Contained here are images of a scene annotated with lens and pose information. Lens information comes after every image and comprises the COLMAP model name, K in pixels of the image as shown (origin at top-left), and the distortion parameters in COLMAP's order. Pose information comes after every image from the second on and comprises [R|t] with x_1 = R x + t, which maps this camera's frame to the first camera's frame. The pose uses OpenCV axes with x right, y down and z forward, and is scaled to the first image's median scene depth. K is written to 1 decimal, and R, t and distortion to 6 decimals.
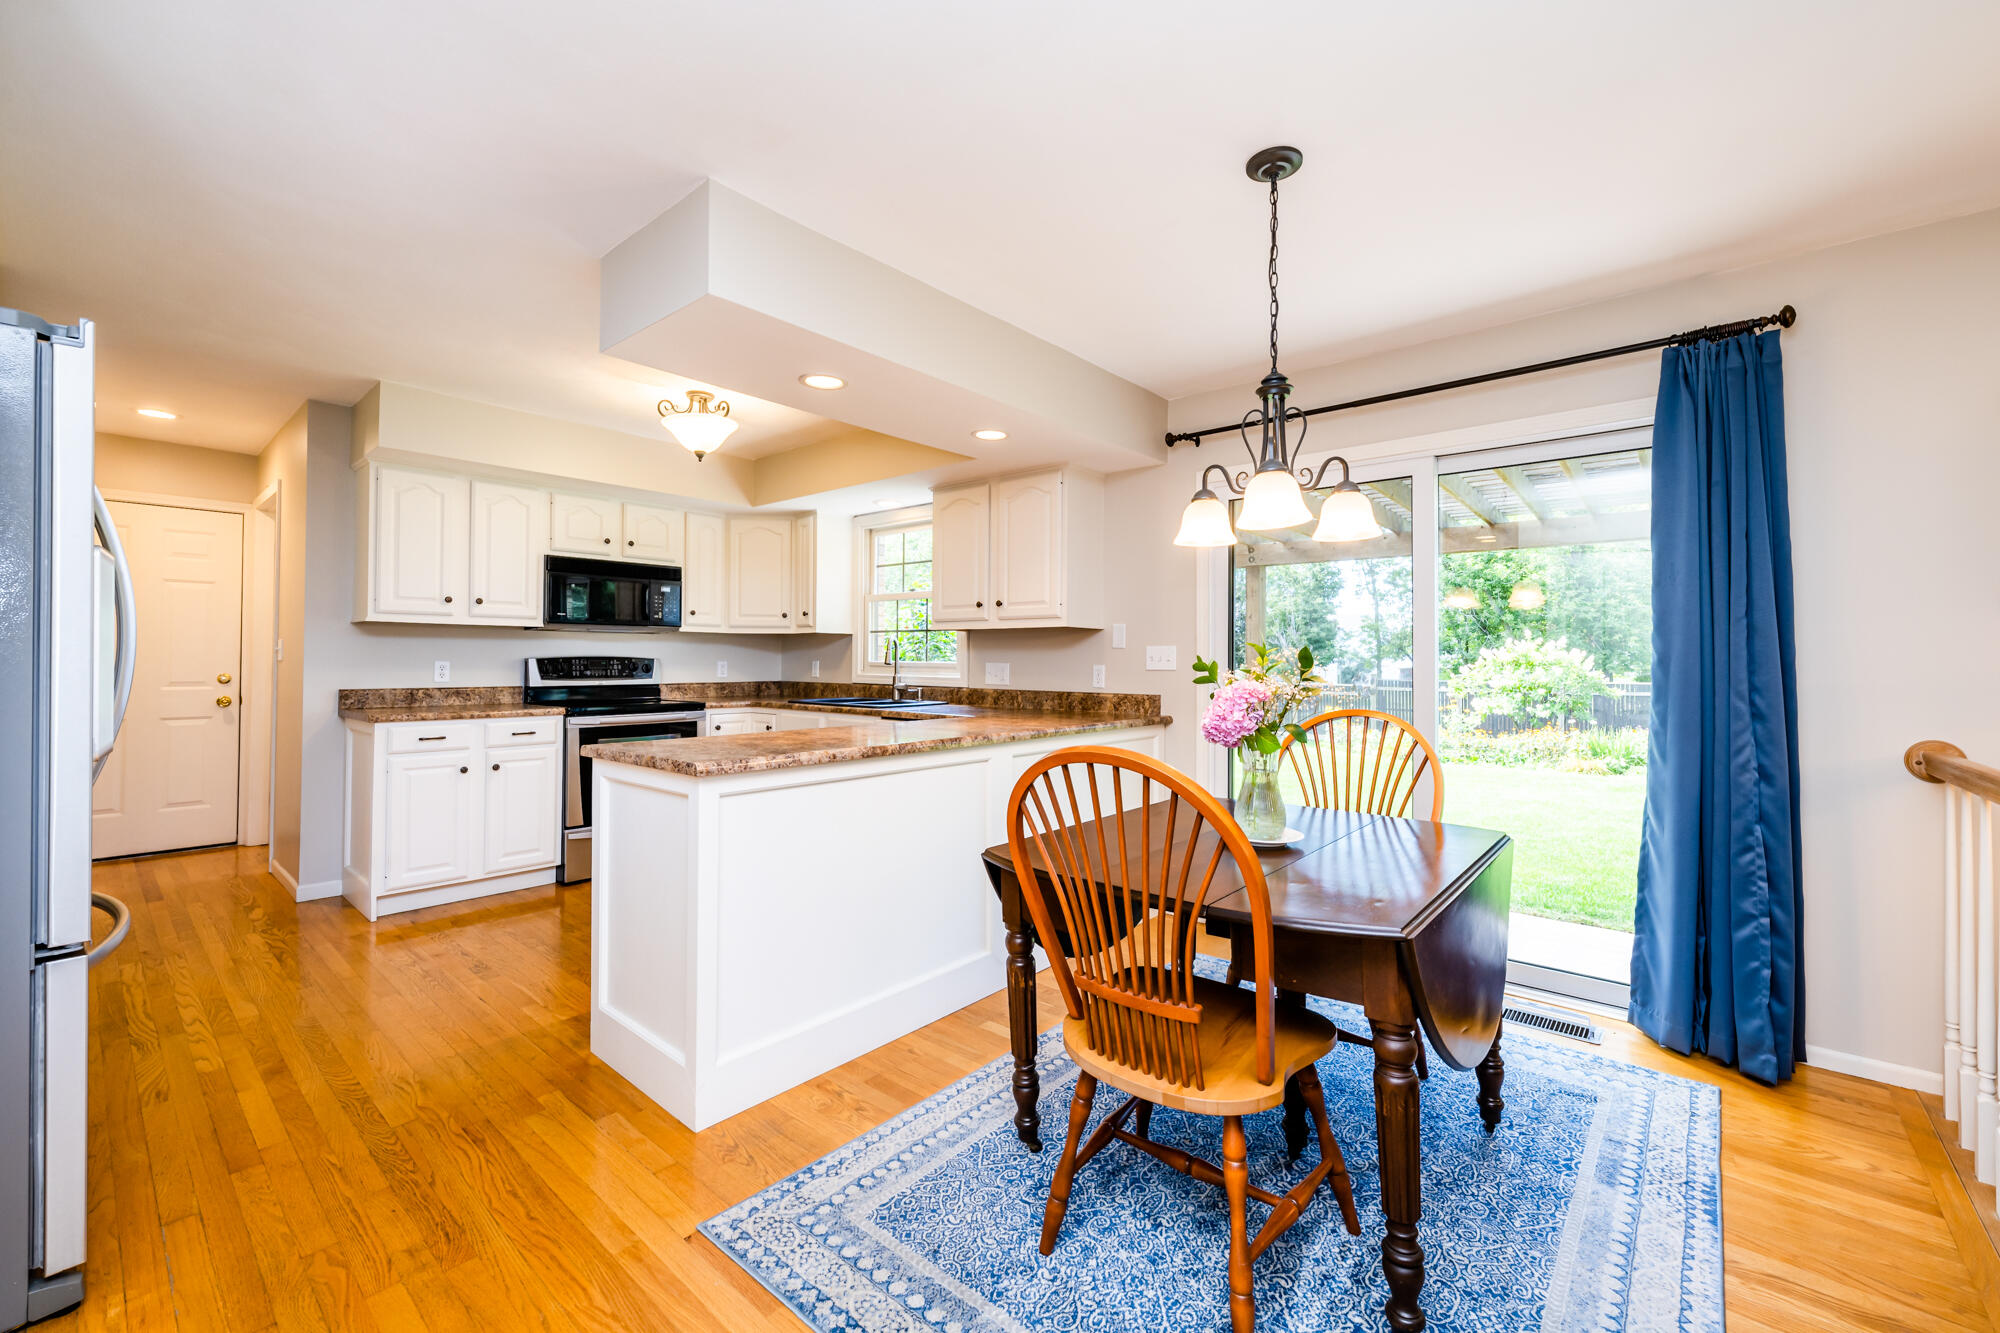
lens RADIAL K [[814.3, 0, 1000.4], [0, 814.3, 654.3], [0, 0, 1]] dist [0.003459, -0.000013]
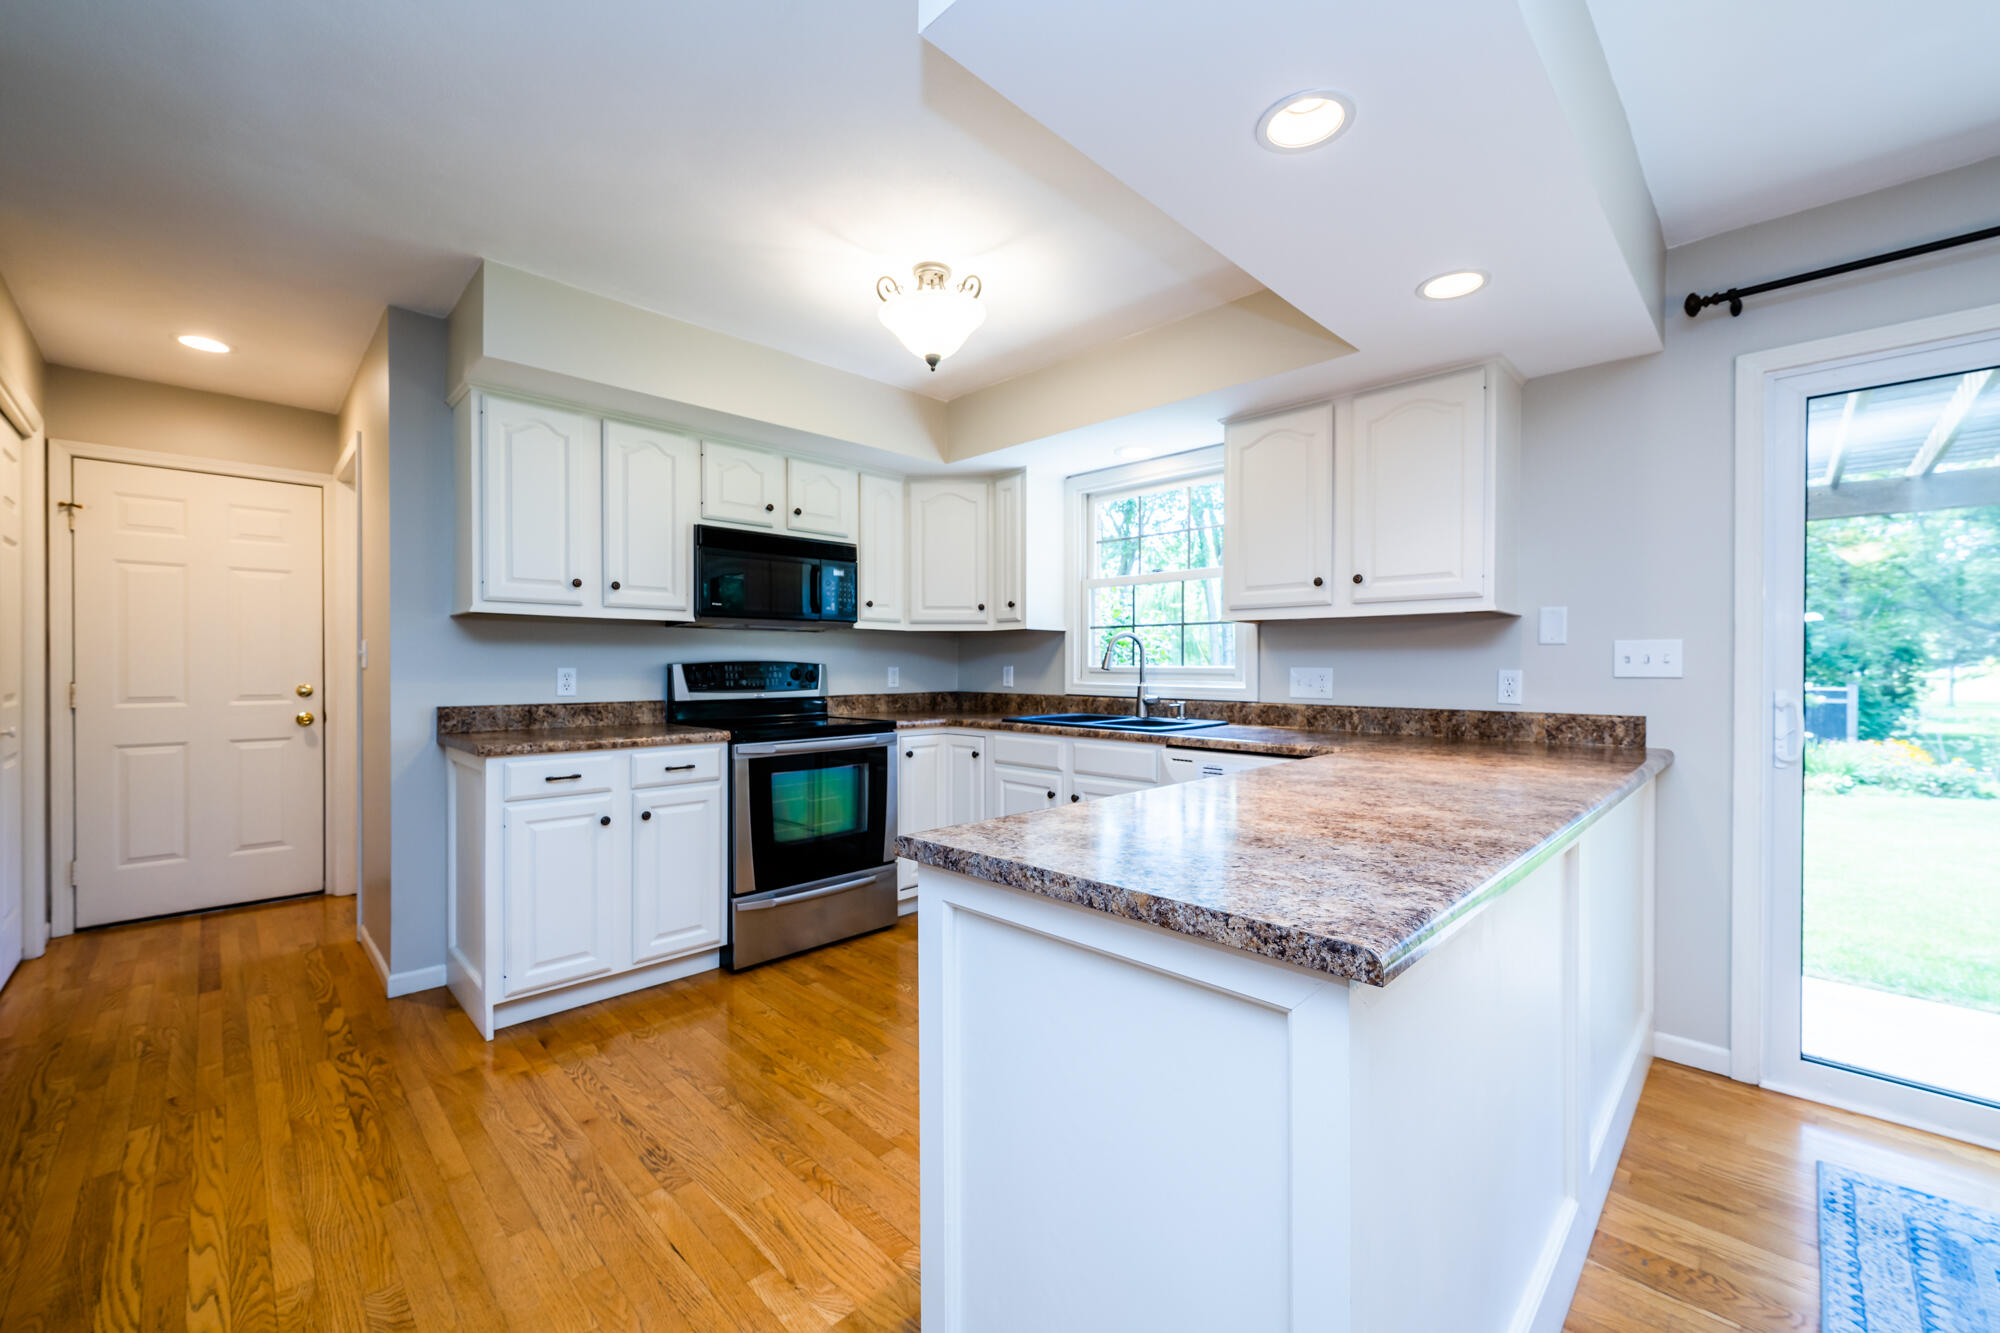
lens RADIAL K [[814.3, 0, 1000.4], [0, 814.3, 677.5], [0, 0, 1]] dist [0.003459, -0.000013]
pose [[0.996920, -0.003164, -0.078365, -0.233892], [0.004797, 0.999775, 0.020658, 0.003663], [0.078282, -0.020970, 0.996711, 0.291971]]
